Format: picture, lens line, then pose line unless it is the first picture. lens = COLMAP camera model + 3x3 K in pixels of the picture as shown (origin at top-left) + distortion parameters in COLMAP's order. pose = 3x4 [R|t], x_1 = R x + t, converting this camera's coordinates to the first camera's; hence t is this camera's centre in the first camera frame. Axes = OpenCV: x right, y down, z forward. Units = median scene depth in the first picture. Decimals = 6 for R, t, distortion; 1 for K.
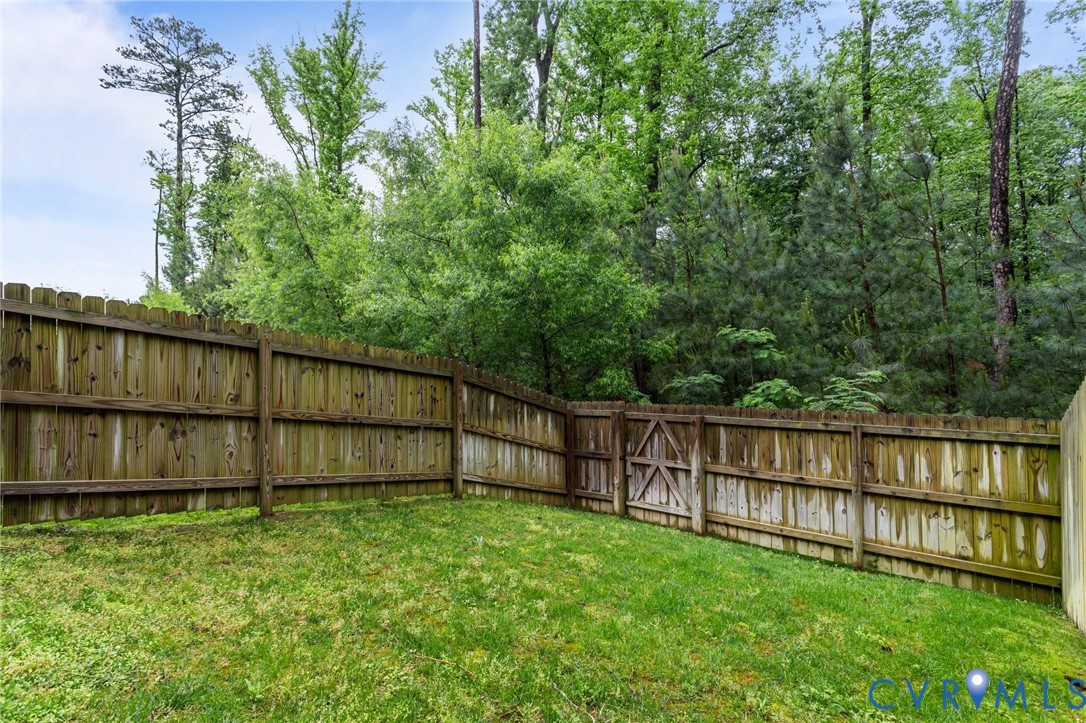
lens RADIAL K [[517.7, 0, 546.5], [0, 517.7, 365.3], [0, 0, 1]] dist [0.000676, 0.000701]
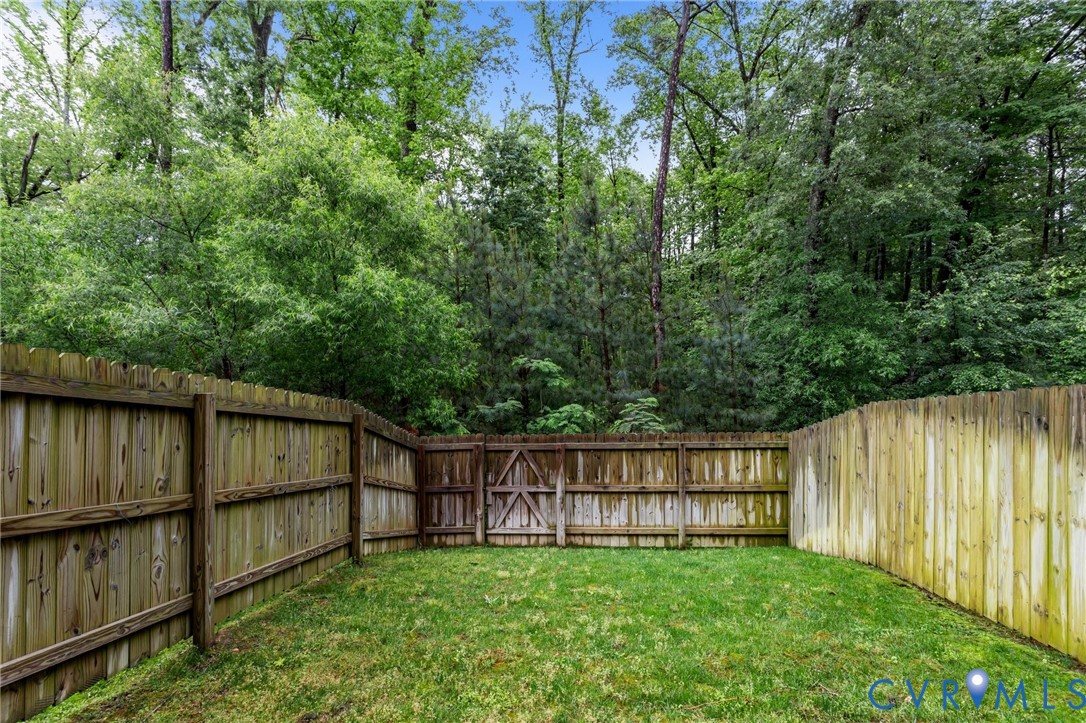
lens RADIAL K [[520.9, 0, 546.9], [0, 520.9, 379.5], [0, 0, 1]] dist [-0.001565, 0.001021]
pose [[0.789463, -0.006903, 0.613759, -0.510021], [0.001292, 0.999953, 0.009584, -0.063639], [-0.613796, -0.006773, 0.789435, 0.141075]]
